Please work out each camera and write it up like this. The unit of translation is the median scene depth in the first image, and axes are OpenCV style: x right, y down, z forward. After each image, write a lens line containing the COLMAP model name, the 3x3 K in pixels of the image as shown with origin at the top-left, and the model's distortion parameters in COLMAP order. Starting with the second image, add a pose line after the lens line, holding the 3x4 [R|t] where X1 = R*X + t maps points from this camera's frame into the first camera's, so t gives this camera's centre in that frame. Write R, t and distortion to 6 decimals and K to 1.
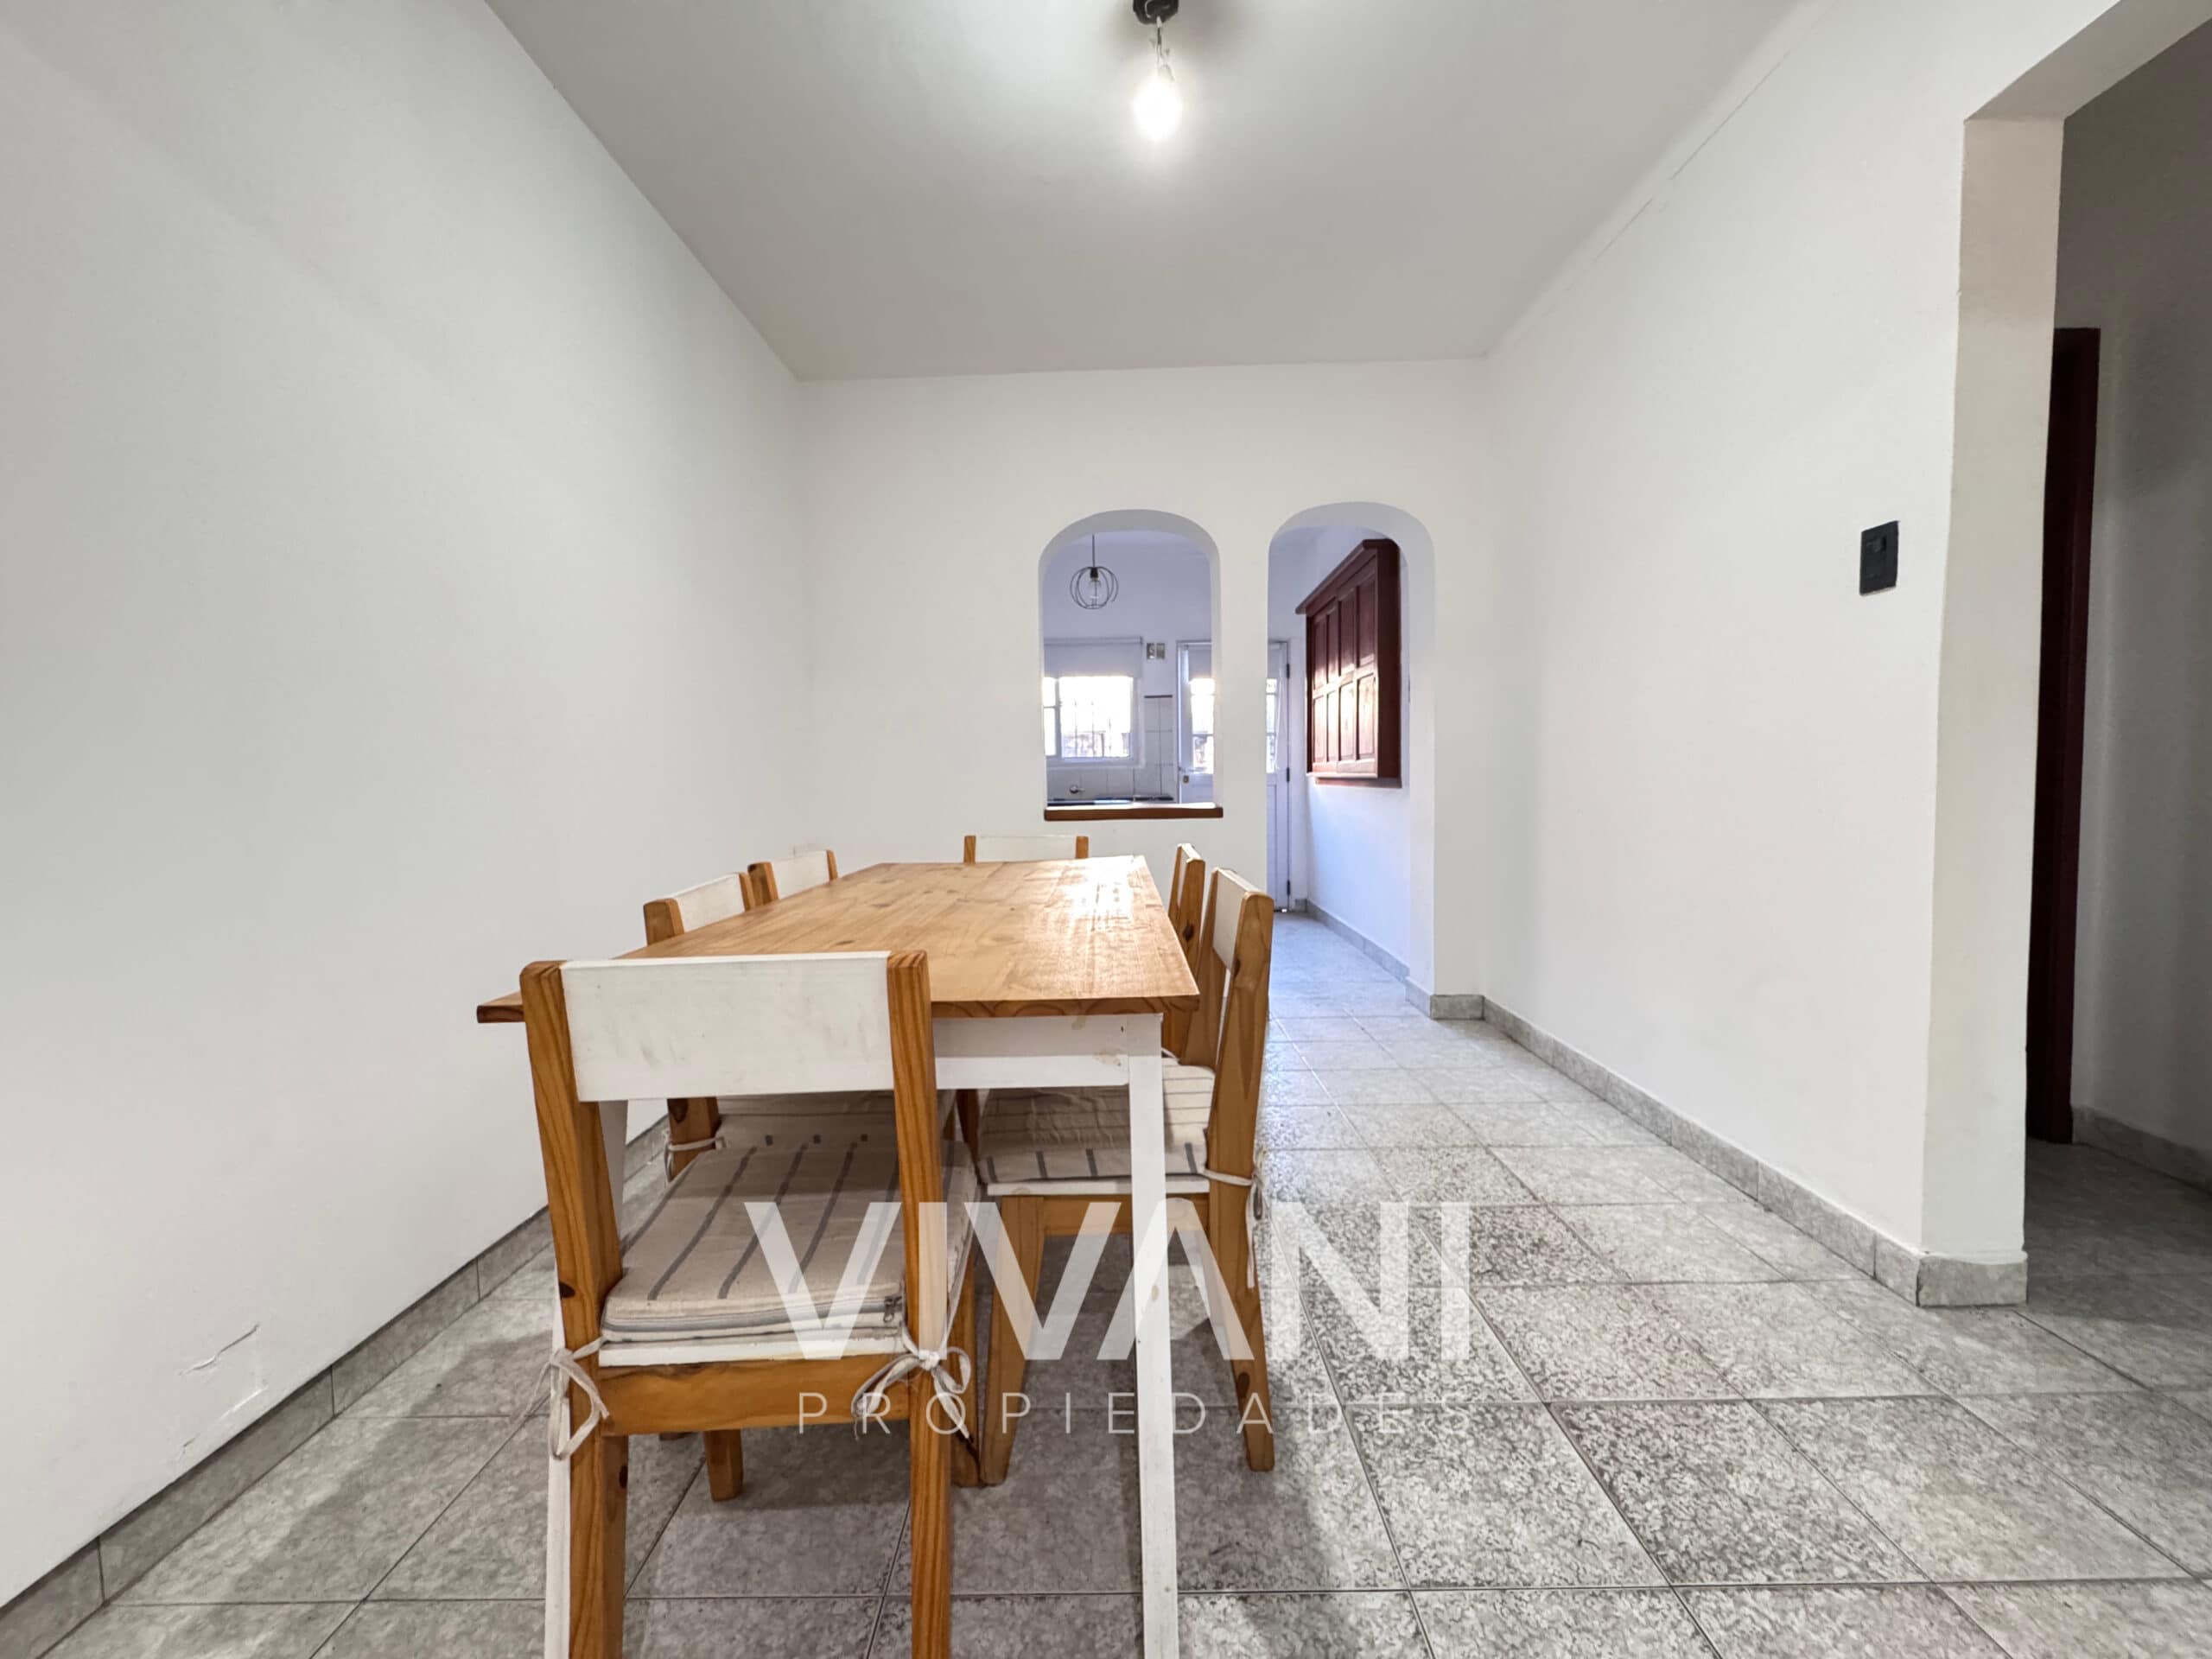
lens RADIAL K [[889.3, 0, 1102.6], [0, 889.3, 824.2], [0, 0, 1]] dist [-0.003666, 0.001038]
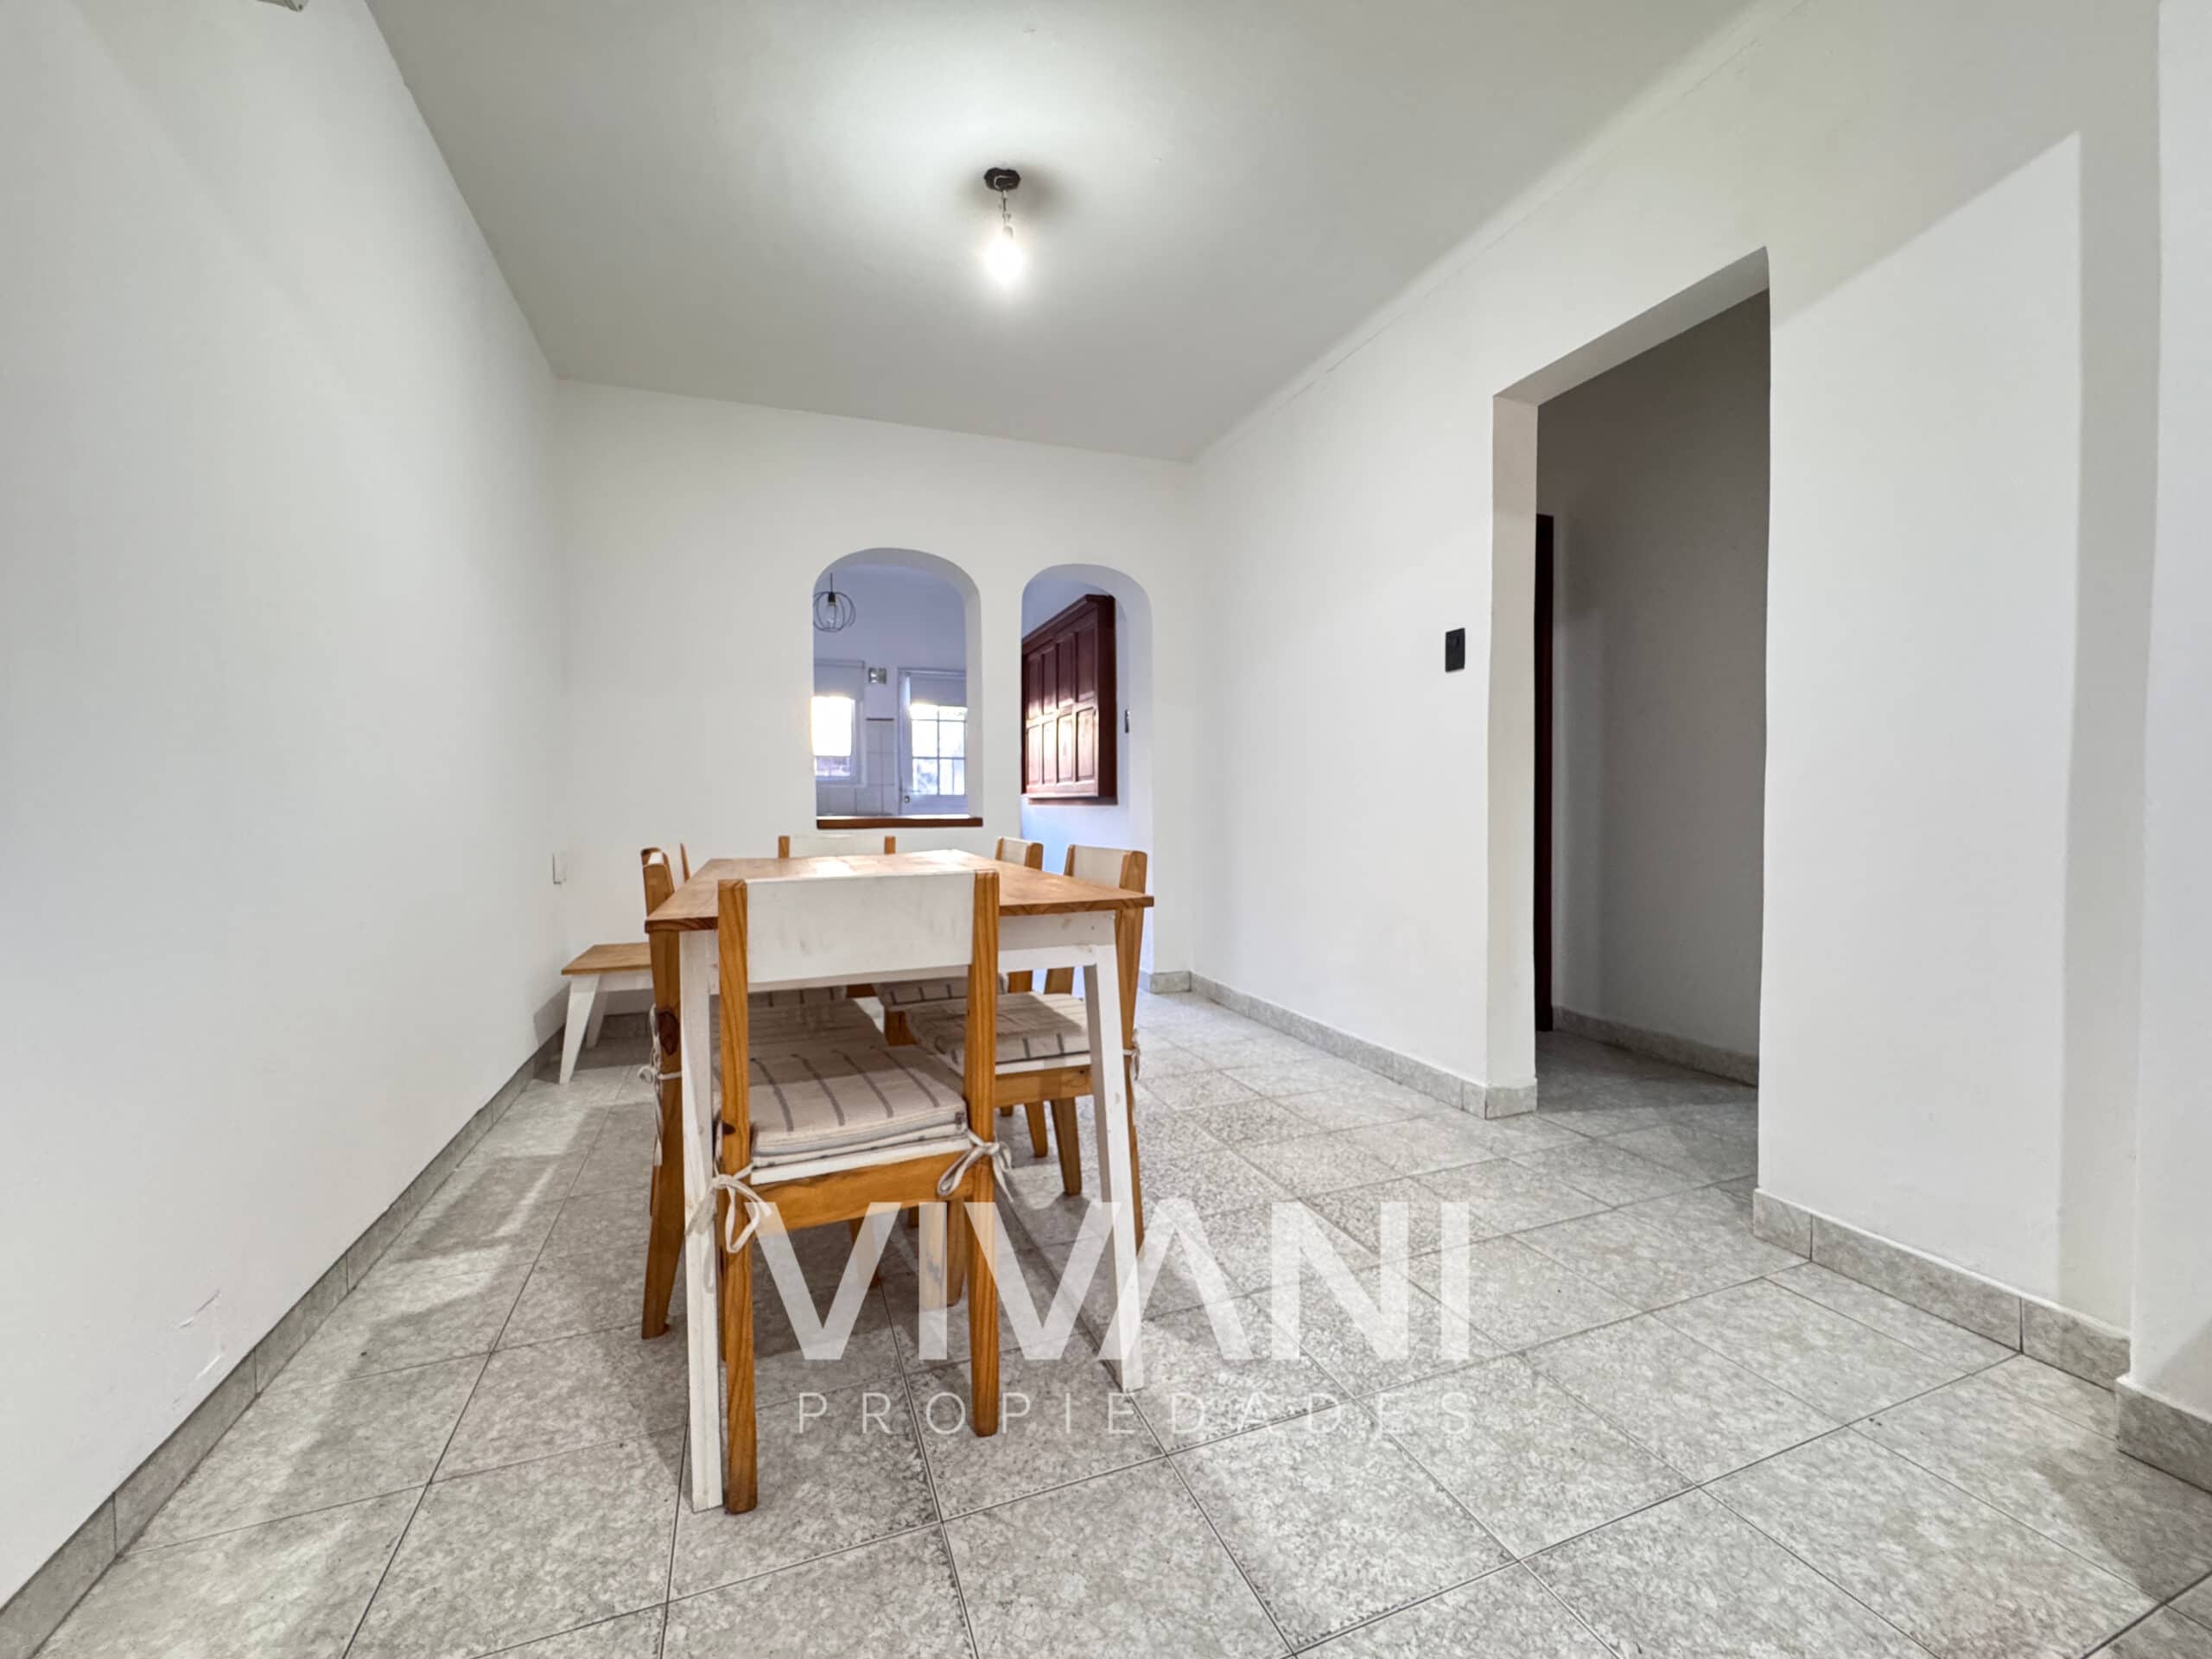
lens RADIAL K [[889.3, 0, 1102.6], [0, 889.3, 824.2], [0, 0, 1]] dist [-0.003666, 0.001038]
pose [[0.930976, 0.004317, 0.365055, -0.286920], [0.008007, 0.999448, -0.032240, 0.057104], [-0.364993, 0.032938, 0.930428, -0.234678]]
